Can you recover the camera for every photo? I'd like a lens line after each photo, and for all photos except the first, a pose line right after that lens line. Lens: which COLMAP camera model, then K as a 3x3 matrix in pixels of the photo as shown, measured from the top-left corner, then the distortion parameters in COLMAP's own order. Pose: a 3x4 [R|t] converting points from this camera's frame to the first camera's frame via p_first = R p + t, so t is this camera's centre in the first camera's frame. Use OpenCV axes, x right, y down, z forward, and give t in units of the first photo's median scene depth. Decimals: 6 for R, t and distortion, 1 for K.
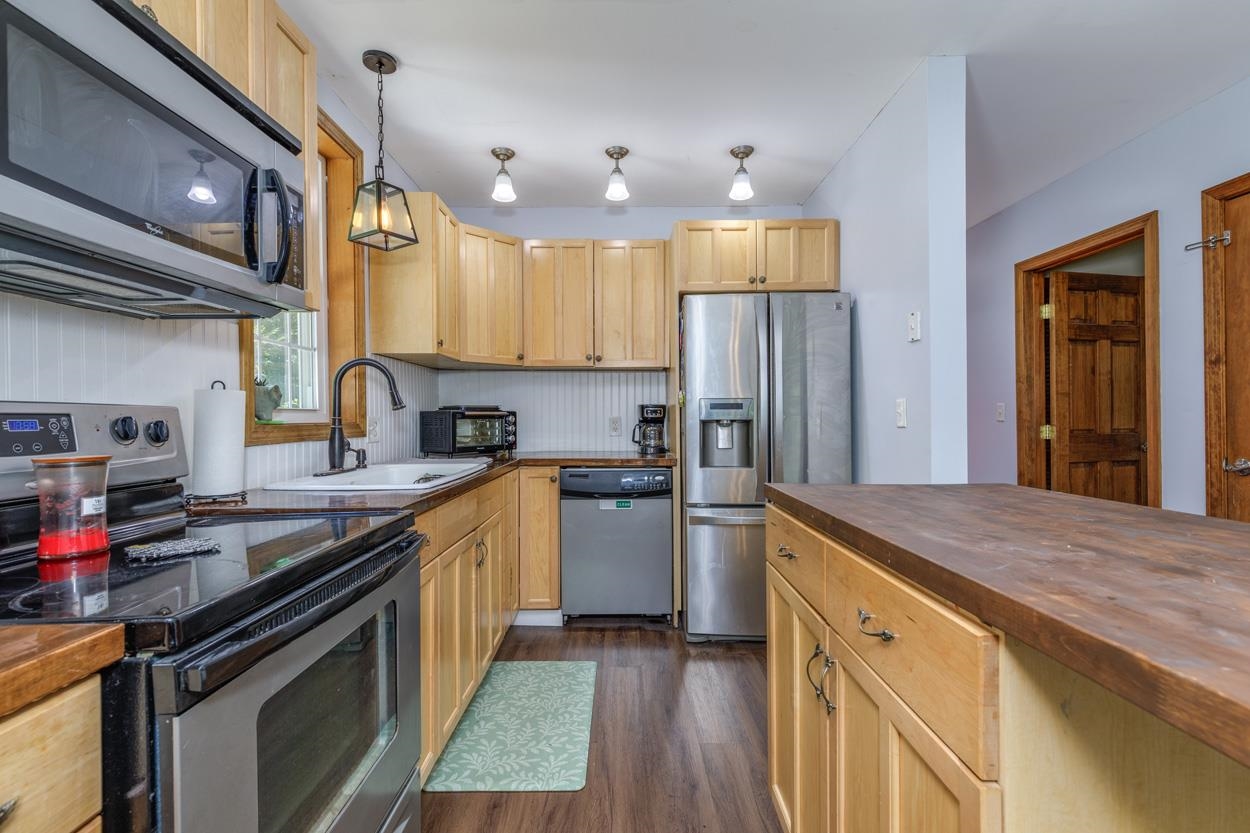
lens RADIAL K [[564.4, 0, 616.7], [0, 564.4, 417.6], [0, 0, 1]] dist [0.000646, -0.000406]
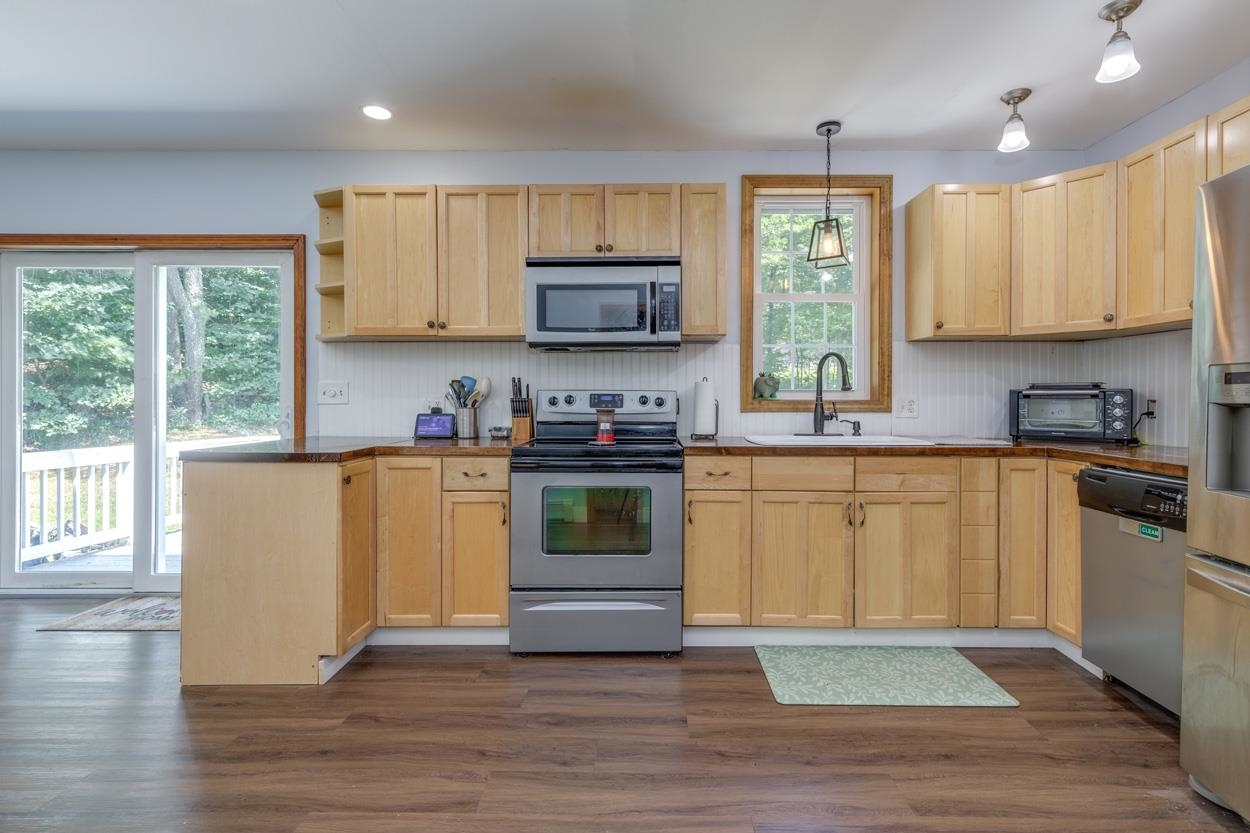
lens RADIAL K [[568.0, 0, 644.3], [0, 568.0, 403.0], [0, 0, 1]] dist [0.003585, -0.000076]
pose [[-0.009400, 0.014528, -0.999850, 0.822020], [-0.004213, 0.999885, 0.014568, -0.001839], [0.999947, 0.004350, -0.009338, 0.514095]]
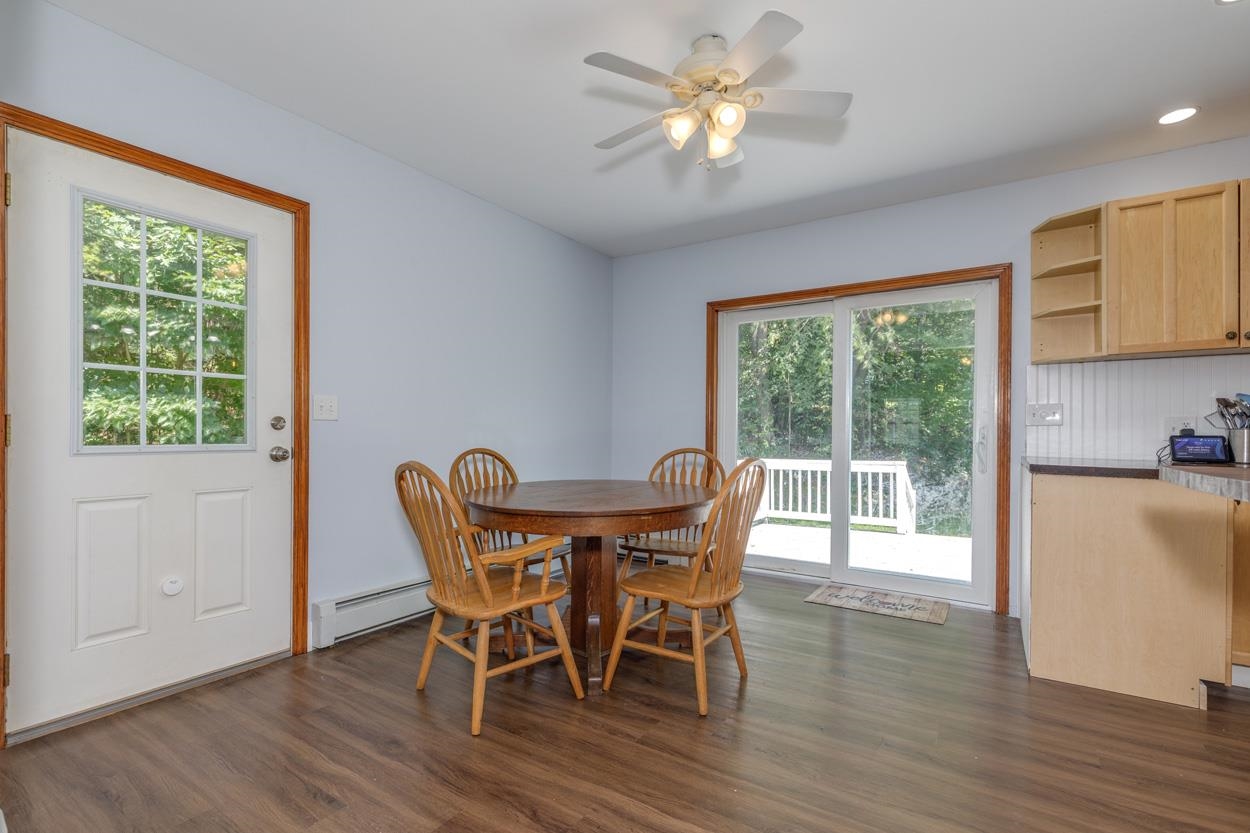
lens RADIAL K [[567.3, 0, 628.0], [0, 567.3, 432.0], [0, 0, 1]] dist [0.001230, -0.000330]
pose [[-0.554086, 0.008808, -0.832413, 1.158117], [-0.002649, 0.999920, 0.012344, 0.024904], [0.832455, 0.009045, -0.554018, -0.291078]]
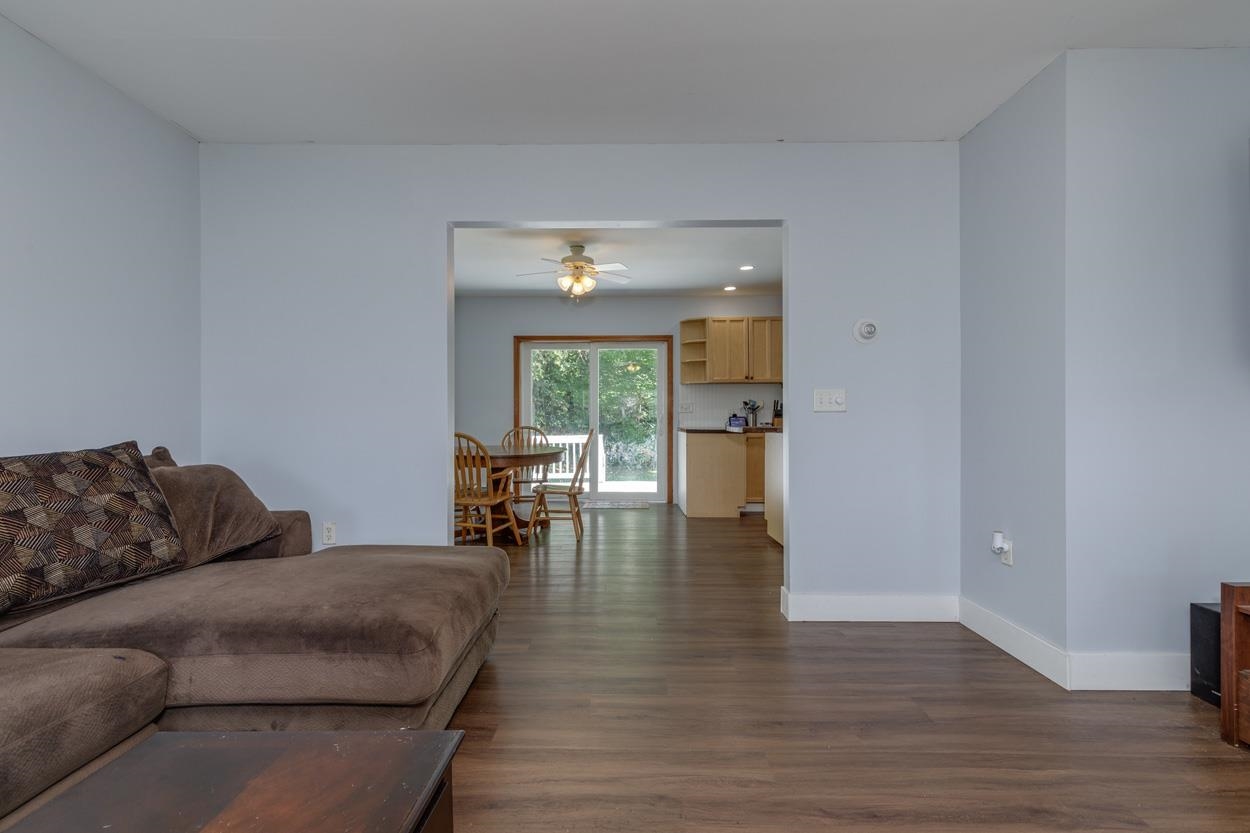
lens RADIAL K [[564.4, 0, 616.7], [0, 564.4, 417.6], [0, 0, 1]] dist [0.000646, -0.000406]
pose [[-0.019087, 0.008200, -0.999784, 2.355891], [0.000343, 0.999966, 0.008195, 0.024446], [0.999818, -0.000186, -0.019090, -0.510190]]
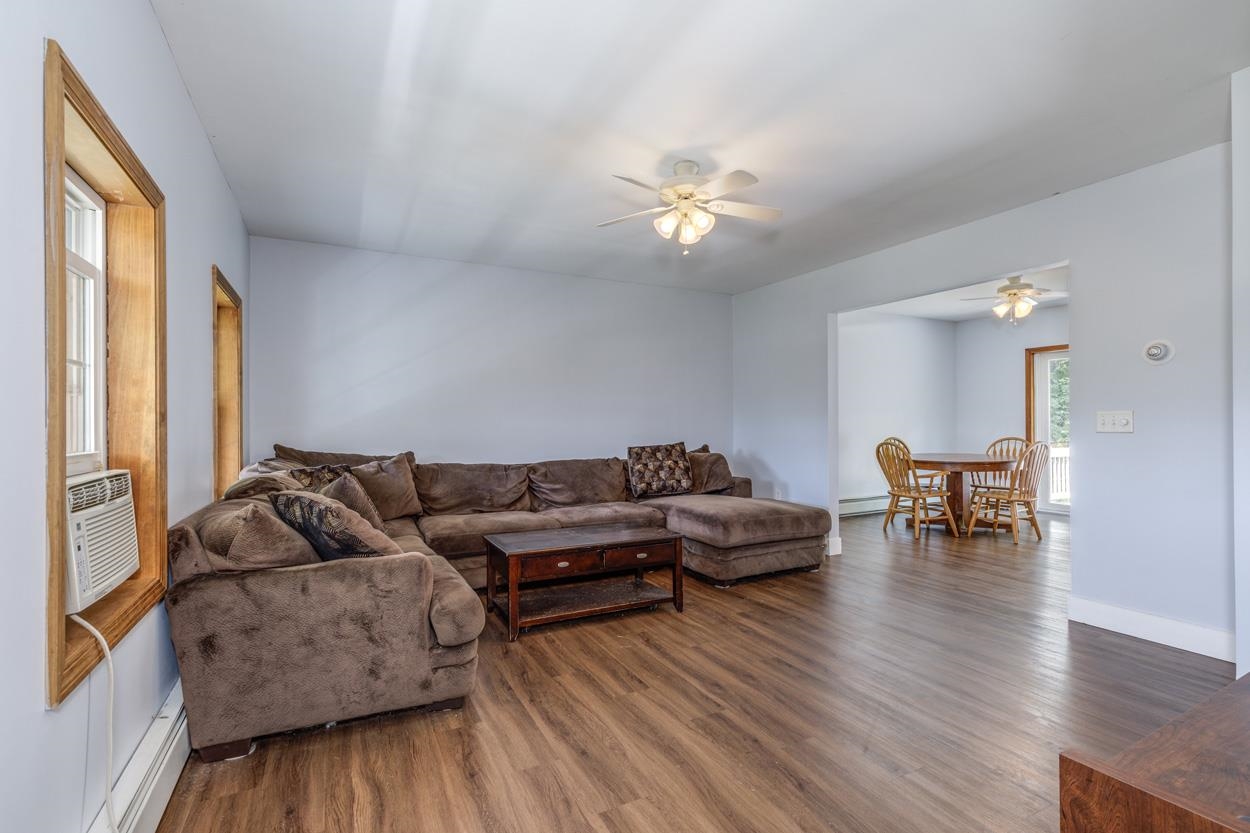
lens RADIAL K [[564.4, 0, 616.7], [0, 564.4, 417.6], [0, 0, 1]] dist [0.000646, -0.000406]
pose [[-0.894205, 0.009497, -0.447557, 2.726910], [0.007914, 0.999954, 0.005406, -0.041000], [0.447588, 0.001292, -0.894239, 0.587153]]
